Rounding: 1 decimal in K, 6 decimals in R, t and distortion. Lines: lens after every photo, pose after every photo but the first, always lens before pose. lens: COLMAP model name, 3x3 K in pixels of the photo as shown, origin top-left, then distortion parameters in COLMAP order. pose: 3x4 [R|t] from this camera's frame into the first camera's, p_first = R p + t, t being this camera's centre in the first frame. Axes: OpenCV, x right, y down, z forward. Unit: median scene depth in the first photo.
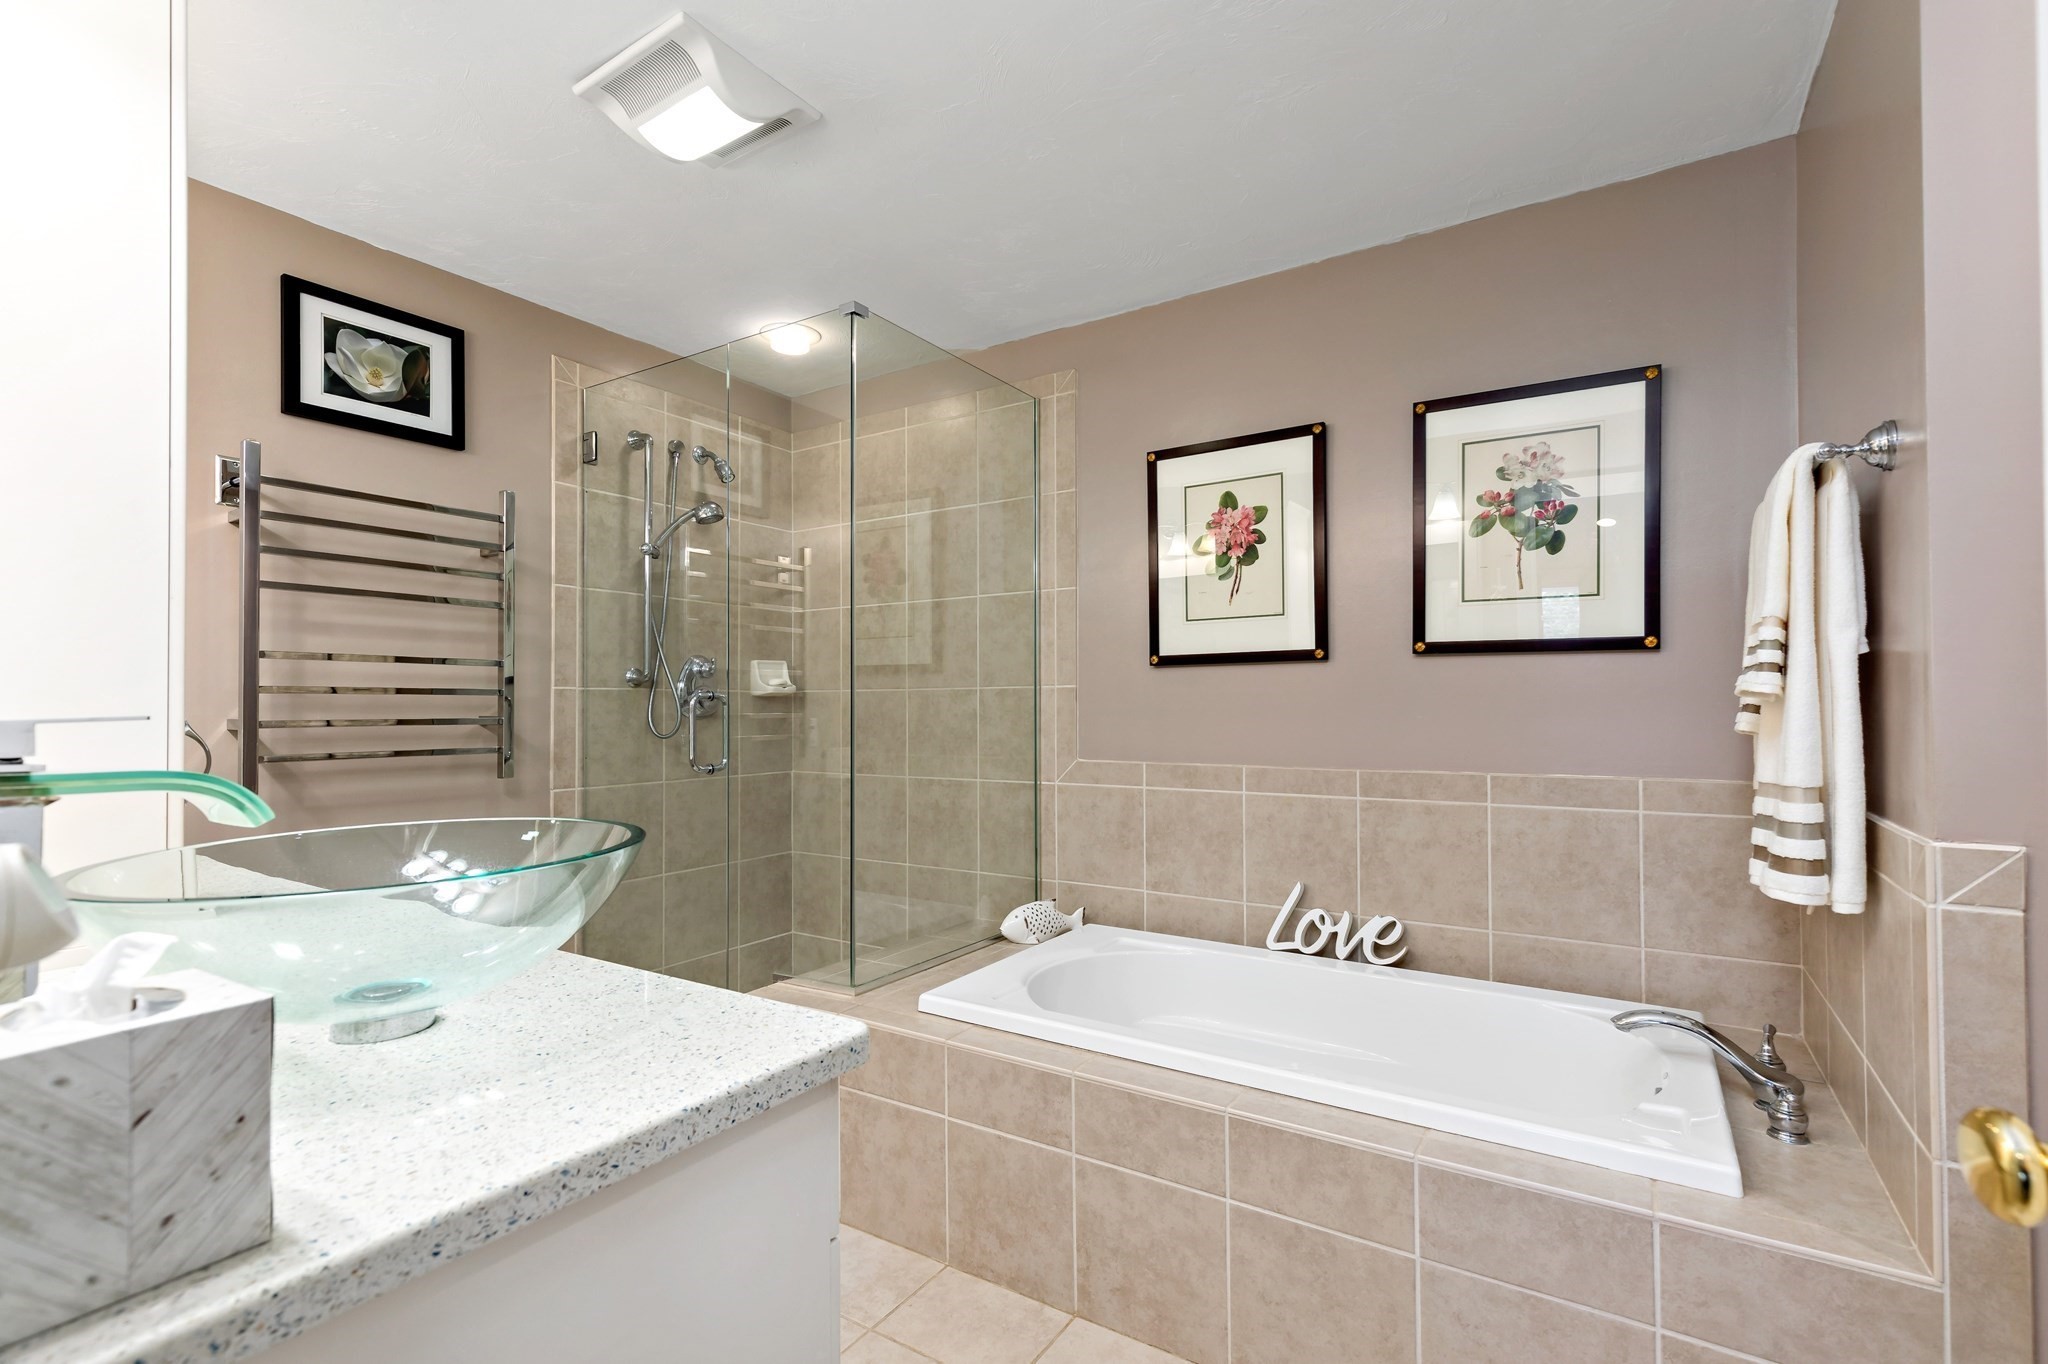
lens RADIAL K [[925.8, 0, 1044.0], [0, 925.8, 683.3], [0, 0, 1]] dist [0.006496, -0.002015]
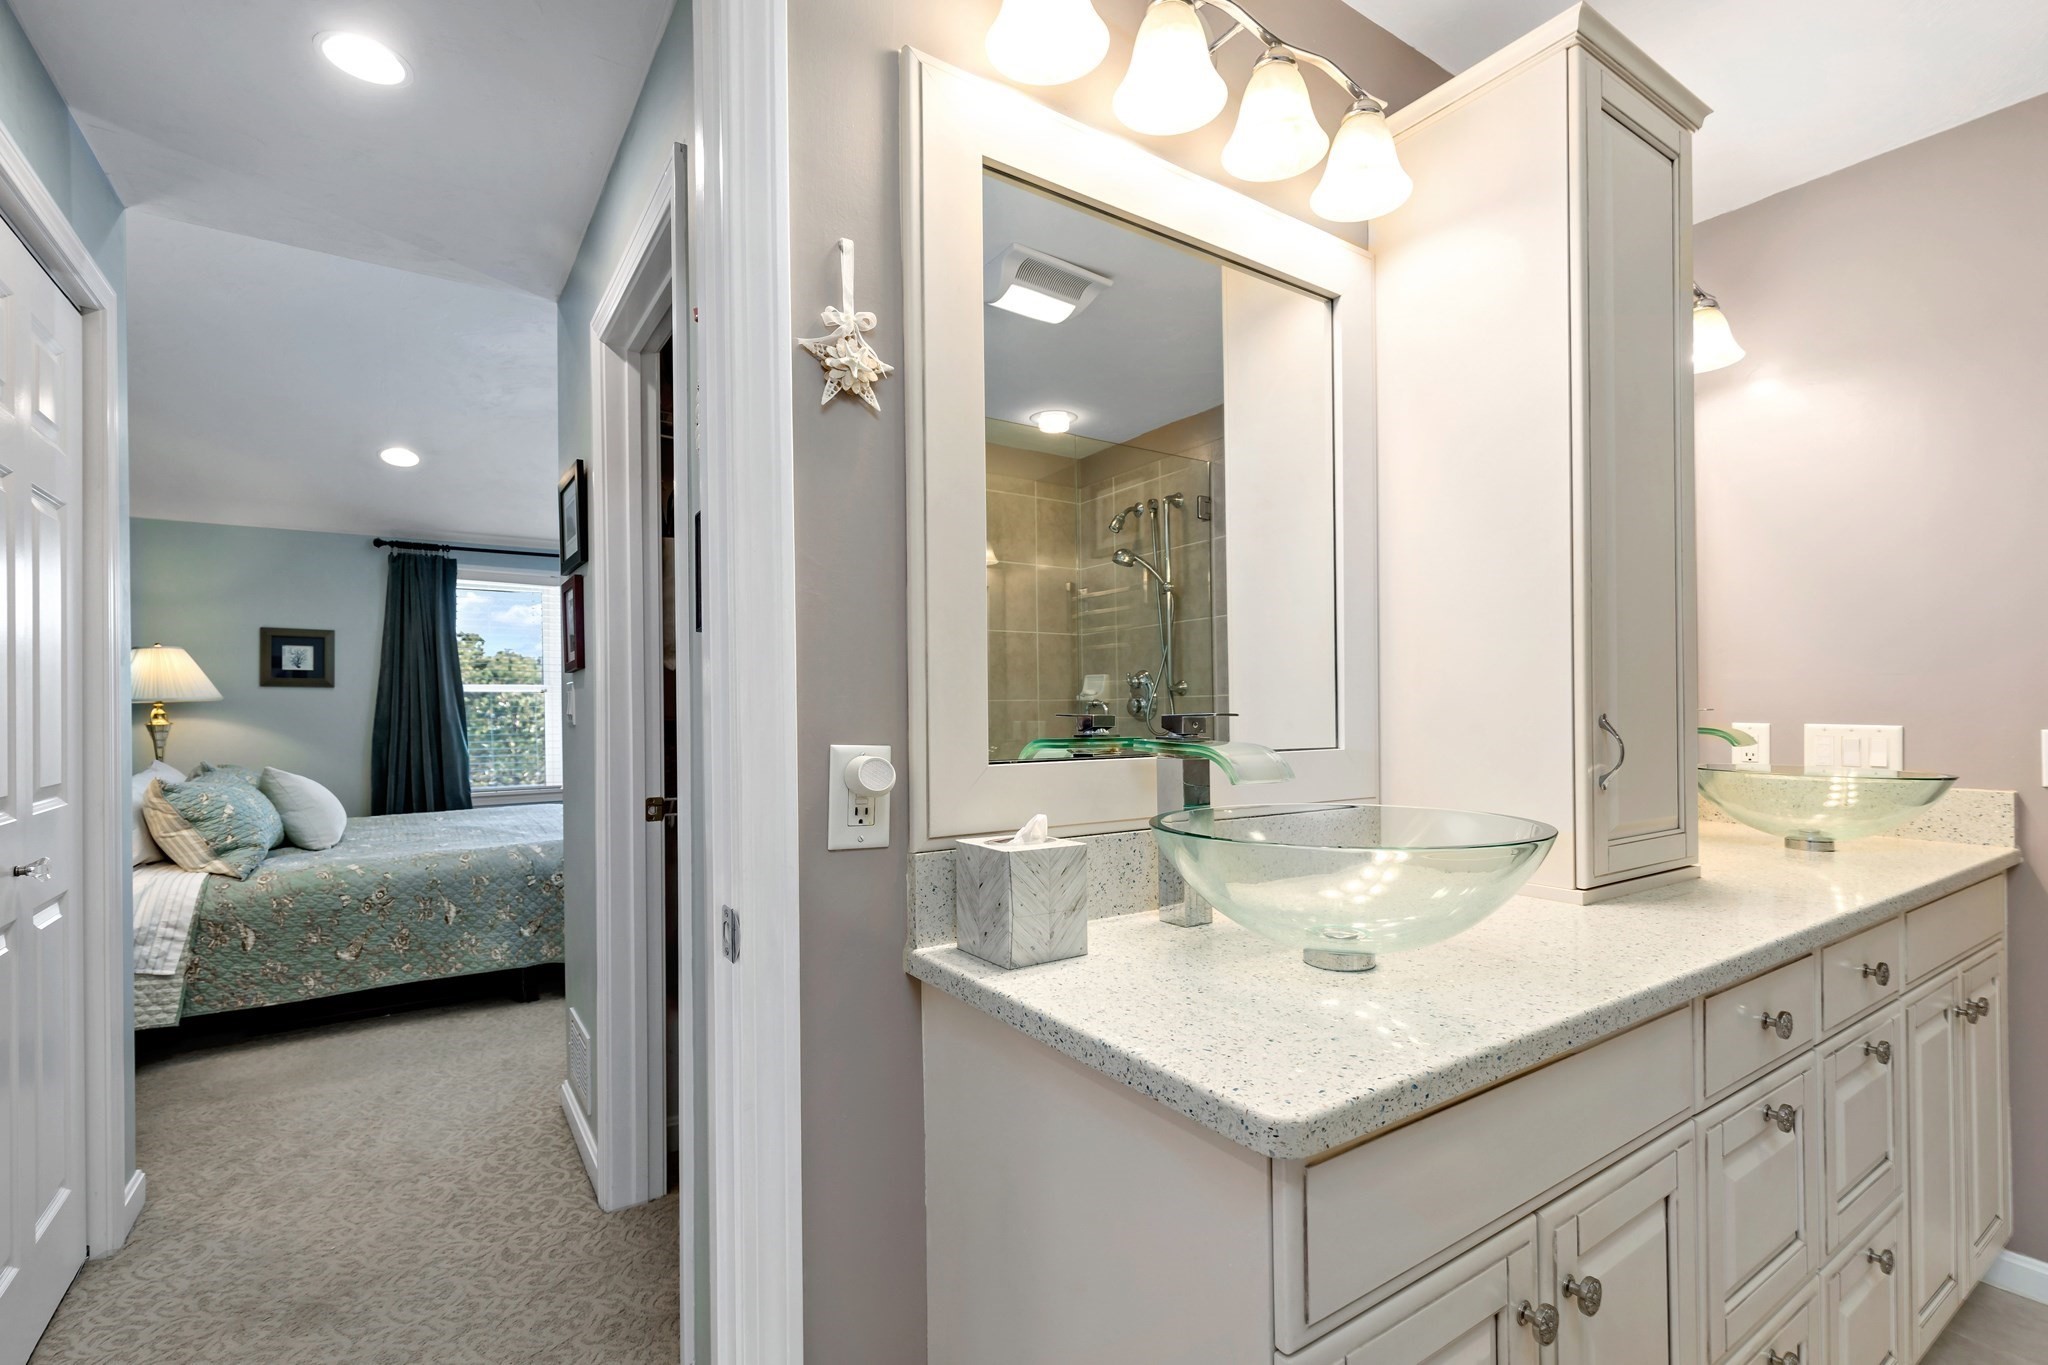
lens RADIAL K [[925.8, 0, 1027.3], [0, 925.8, 707.6], [0, 0, 1]] dist [0.006496, -0.002015]
pose [[-0.399713, 0.007939, -0.916606, 0.201035], [0.027521, 0.999616, -0.003343, 0.005870], [0.916227, -0.026562, -0.399777, 0.369178]]
